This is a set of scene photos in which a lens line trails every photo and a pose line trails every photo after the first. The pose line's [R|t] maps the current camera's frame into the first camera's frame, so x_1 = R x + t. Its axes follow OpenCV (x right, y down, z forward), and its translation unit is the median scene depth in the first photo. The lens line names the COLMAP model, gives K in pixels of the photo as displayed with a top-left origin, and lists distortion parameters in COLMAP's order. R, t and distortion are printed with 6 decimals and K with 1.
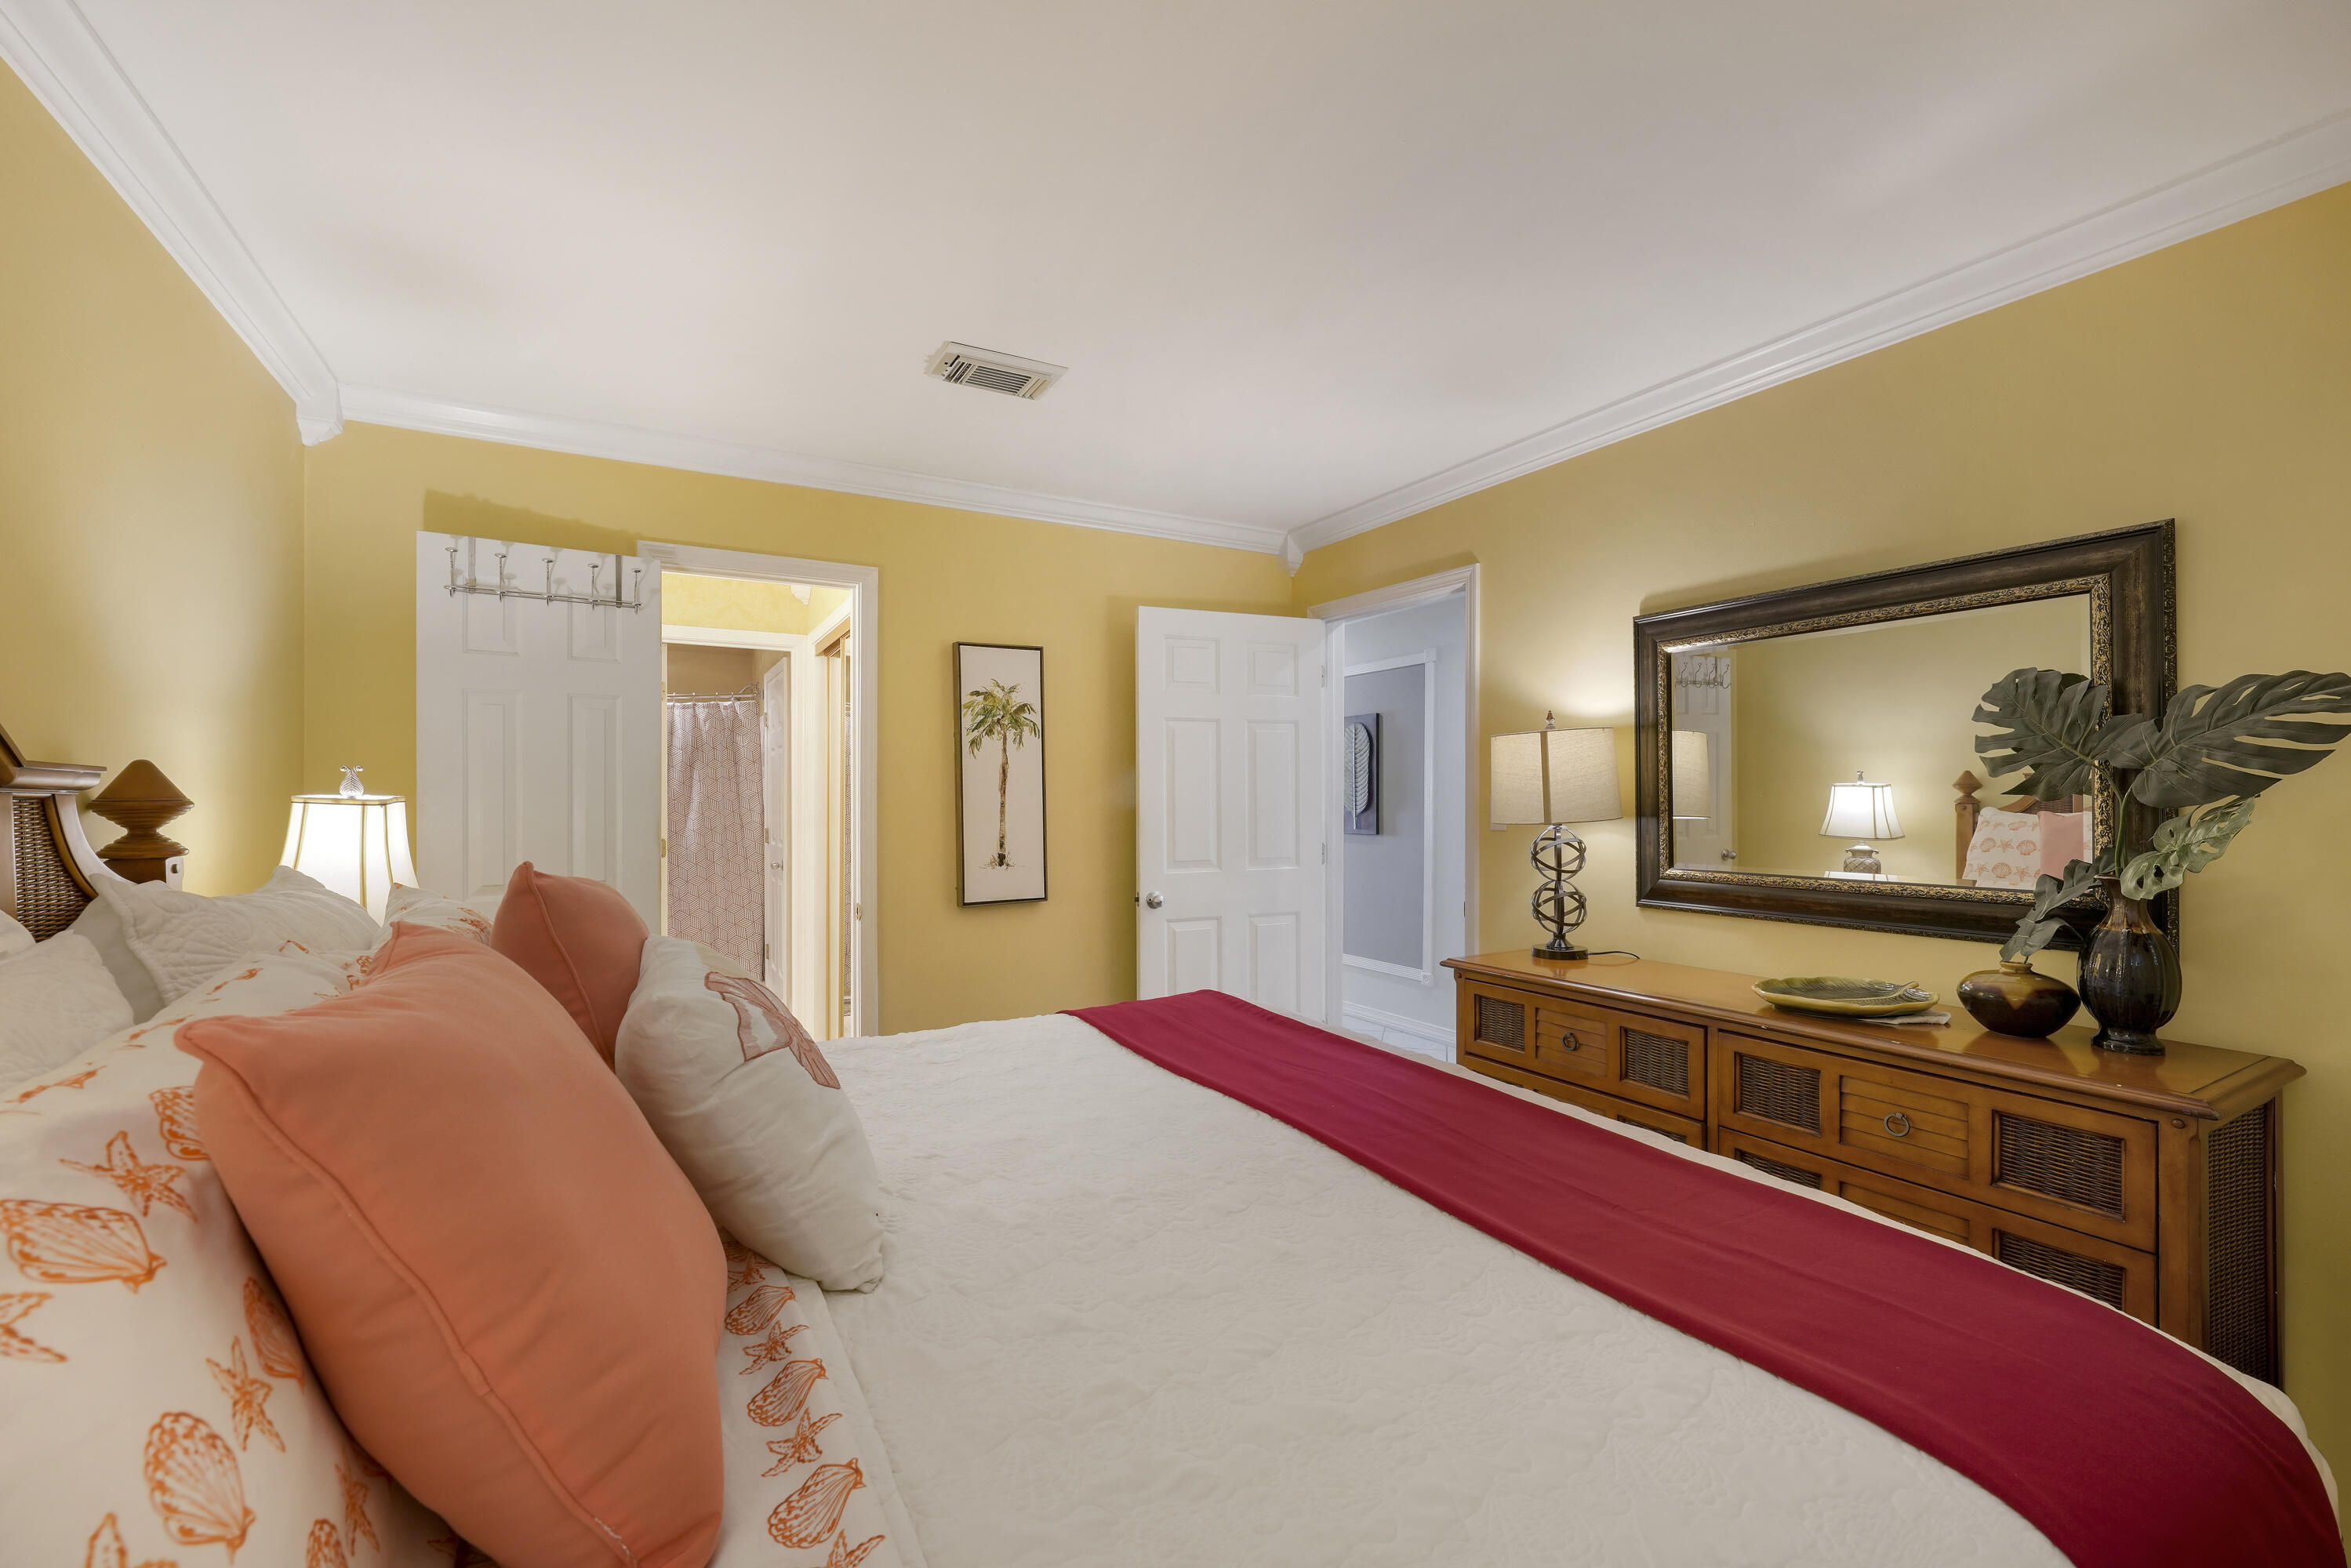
lens RADIAL K [[968.8, 0, 1175.5], [0, 968.8, 784.0], [0, 0, 1]] dist [-0.009588, 0.000035]
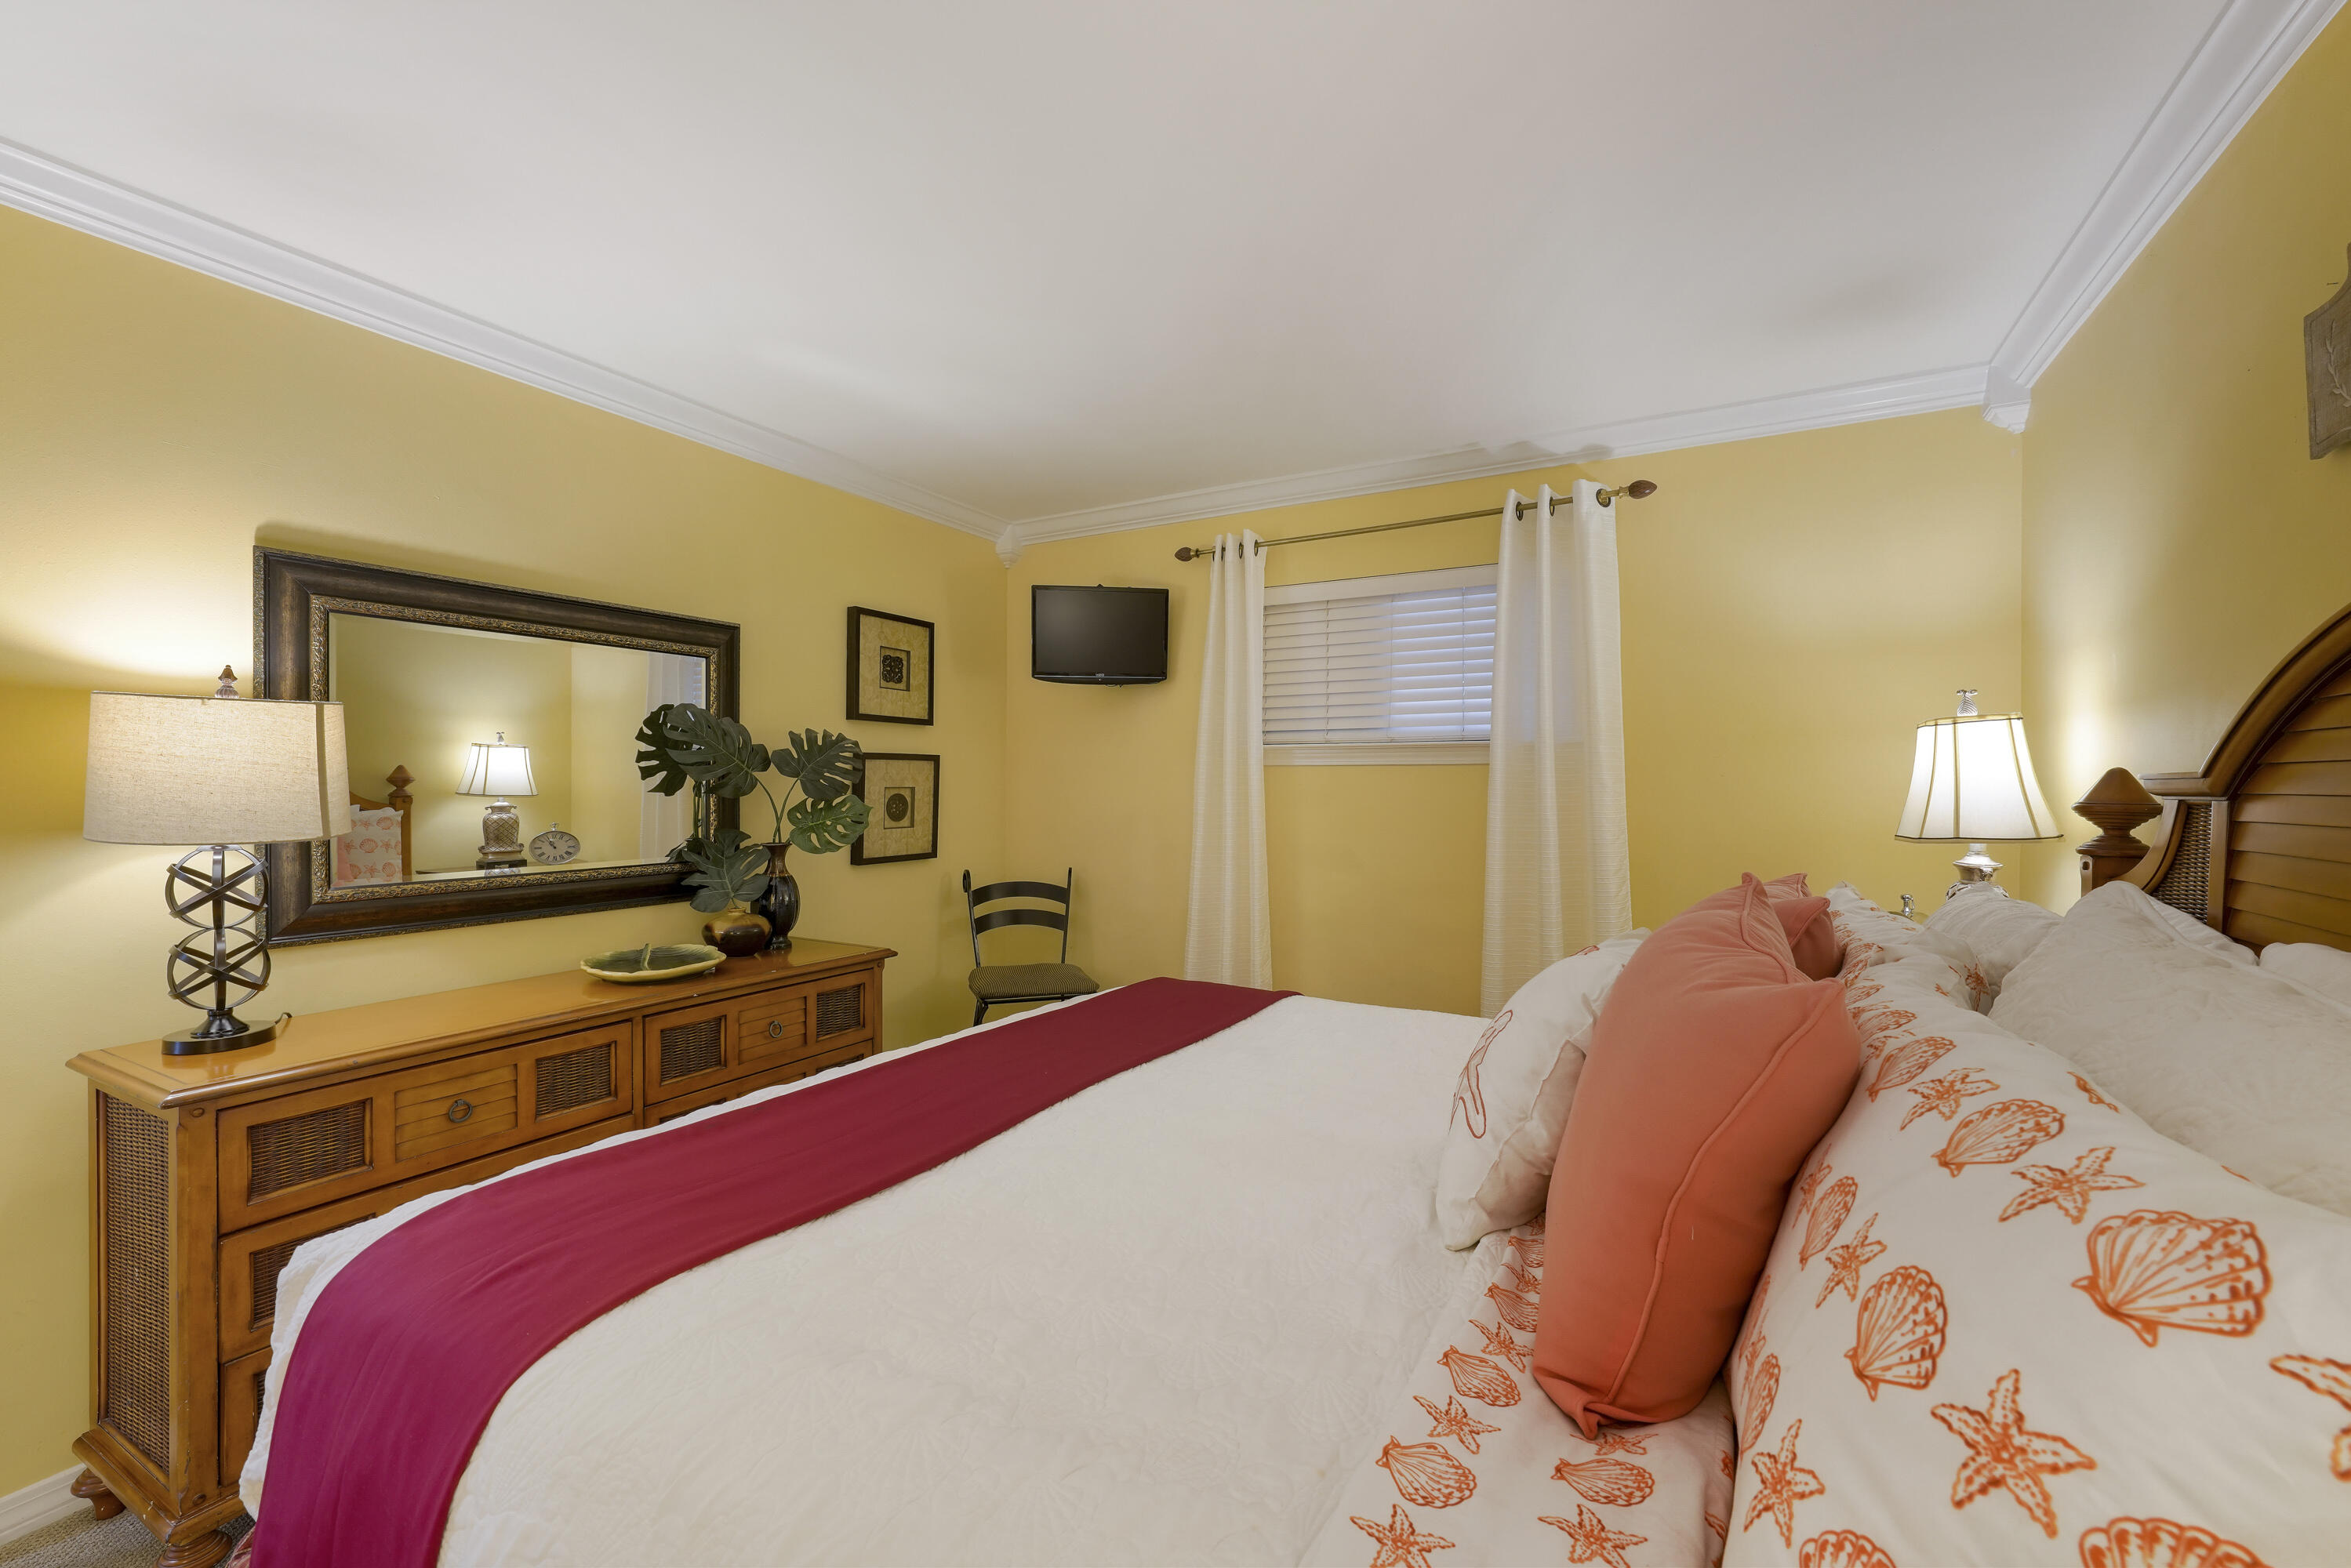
lens RADIAL K [[968.8, 0, 1175.5], [0, 968.8, 784.0], [0, 0, 1]] dist [-0.009588, 0.000035]
pose [[-0.541294, 0.011443, 0.840755, -0.652540], [-0.012096, 0.999698, -0.021394, 0.015046], [-0.840746, -0.021750, -0.540992, 1.096612]]
